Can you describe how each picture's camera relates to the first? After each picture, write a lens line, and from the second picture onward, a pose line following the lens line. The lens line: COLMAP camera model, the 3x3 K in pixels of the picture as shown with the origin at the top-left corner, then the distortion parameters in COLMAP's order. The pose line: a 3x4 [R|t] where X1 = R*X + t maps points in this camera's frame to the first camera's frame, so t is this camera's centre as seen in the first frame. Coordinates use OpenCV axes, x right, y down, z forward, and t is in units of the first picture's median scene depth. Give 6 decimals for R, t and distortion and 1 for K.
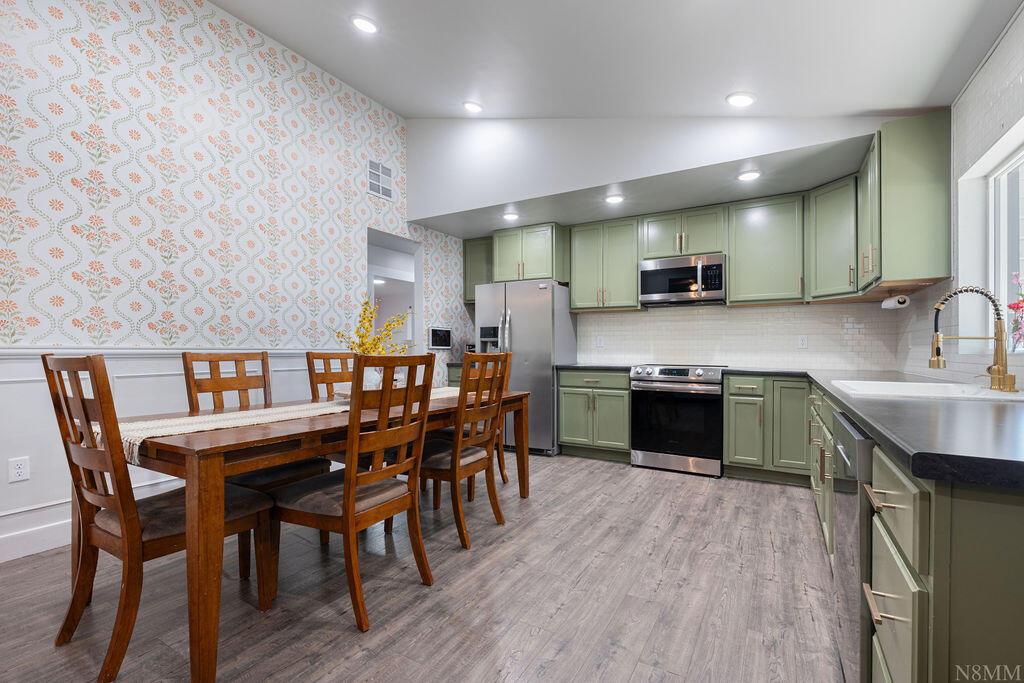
lens RADIAL K [[452.7, 0, 510.6], [0, 452.7, 352.4], [0, 0, 1]] dist [-0.005331, 0.001220]
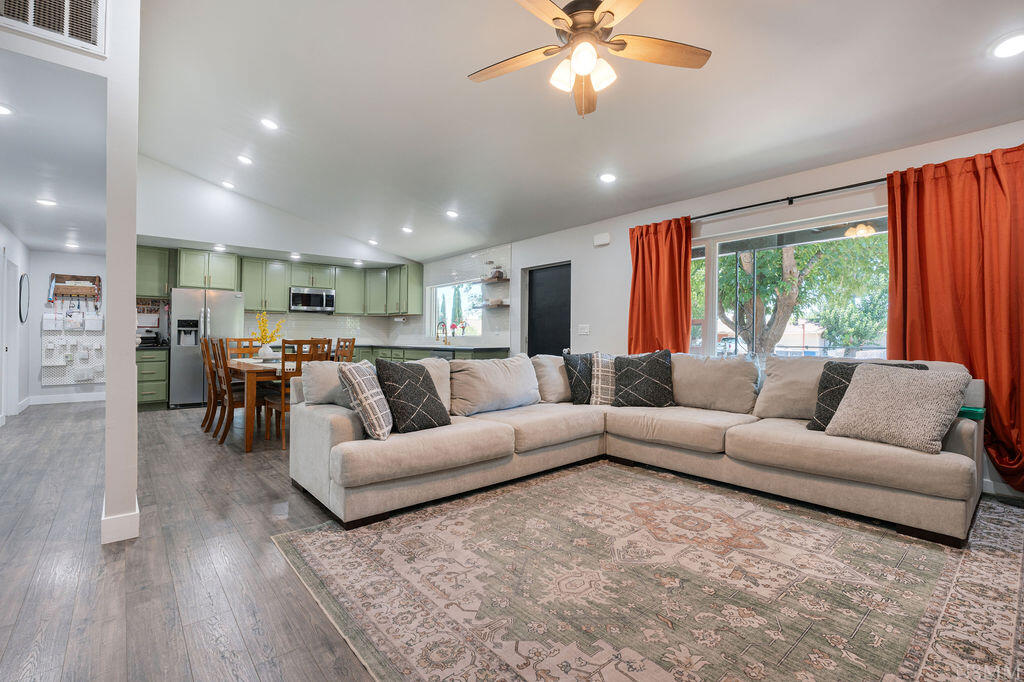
lens RADIAL K [[452.7, 0, 510.6], [0, 452.7, 323.9], [0, 0, 1]] dist [-0.005331, 0.001220]
pose [[0.321152, 0.022421, 0.946762, -1.337339], [0.005785, 0.999655, -0.025636, -0.004040], [-0.947010, 0.013710, 0.320911, -0.482180]]
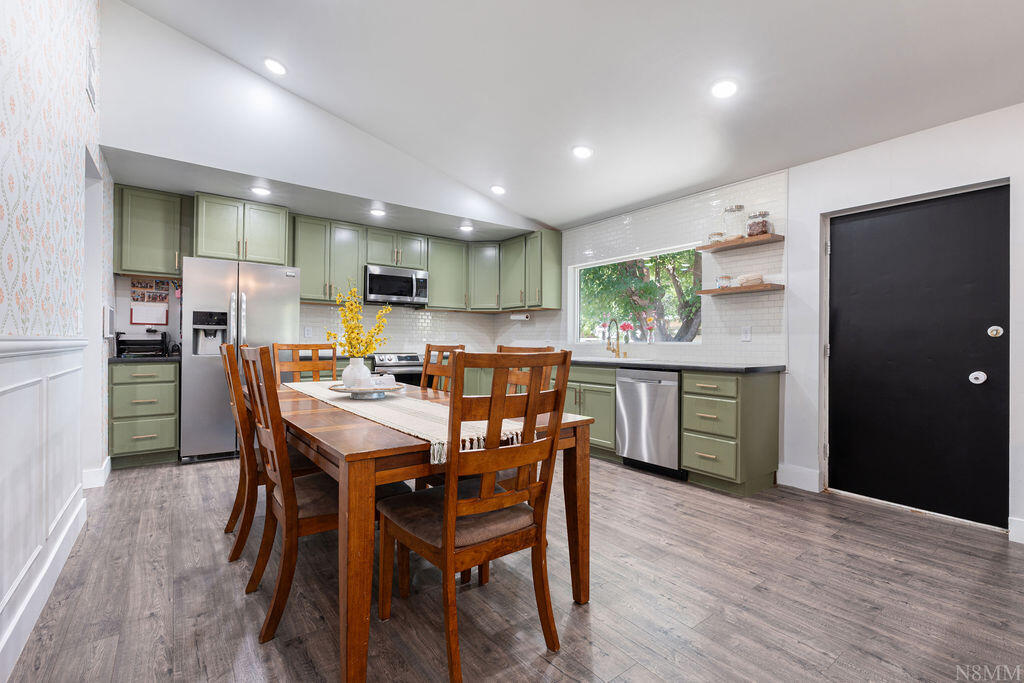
lens RADIAL K [[452.7, 0, 506.2], [0, 452.7, 339.2], [0, 0, 1]] dist [-0.005331, 0.001220]
pose [[0.391726, 0.004710, 0.920070, -0.760468], [-0.001970, 0.999989, -0.004281, -0.006379], [-0.920080, -0.000135, 0.391731, 0.243983]]
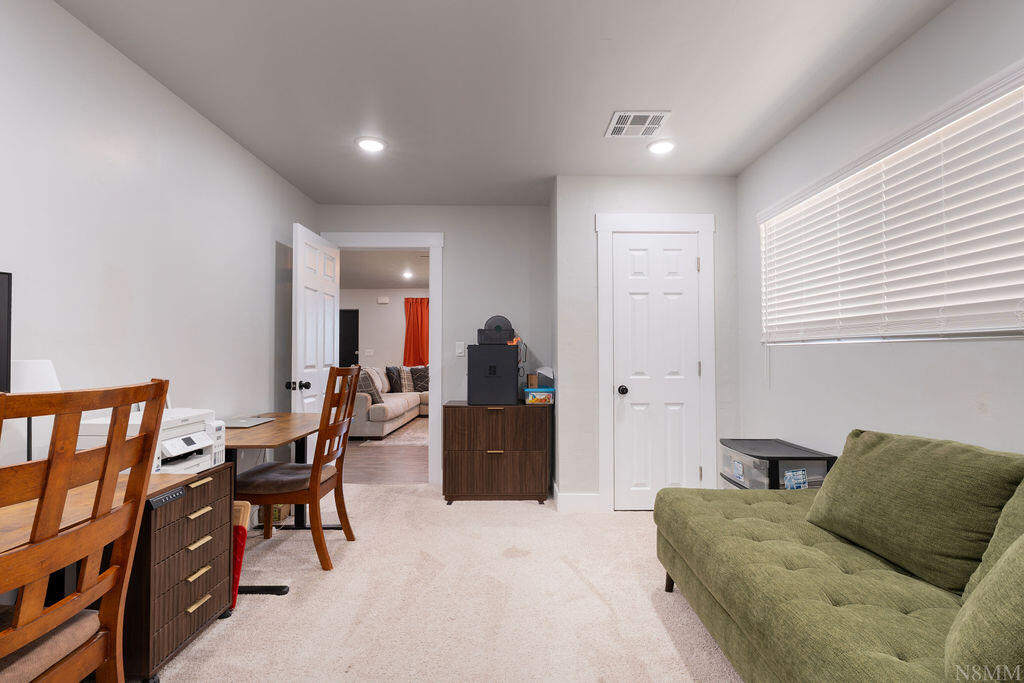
lens RADIAL K [[493.1, 0, 512.1], [0, 493.1, 343.0], [0, 0, 1]] dist [-0.001851, -0.000028]
pose [[-0.501216, 0.016360, 0.865167, -2.506858], [-0.000191, 0.999819, -0.019017, -0.024131], [-0.865322, -0.009697, -0.501122, 0.415931]]
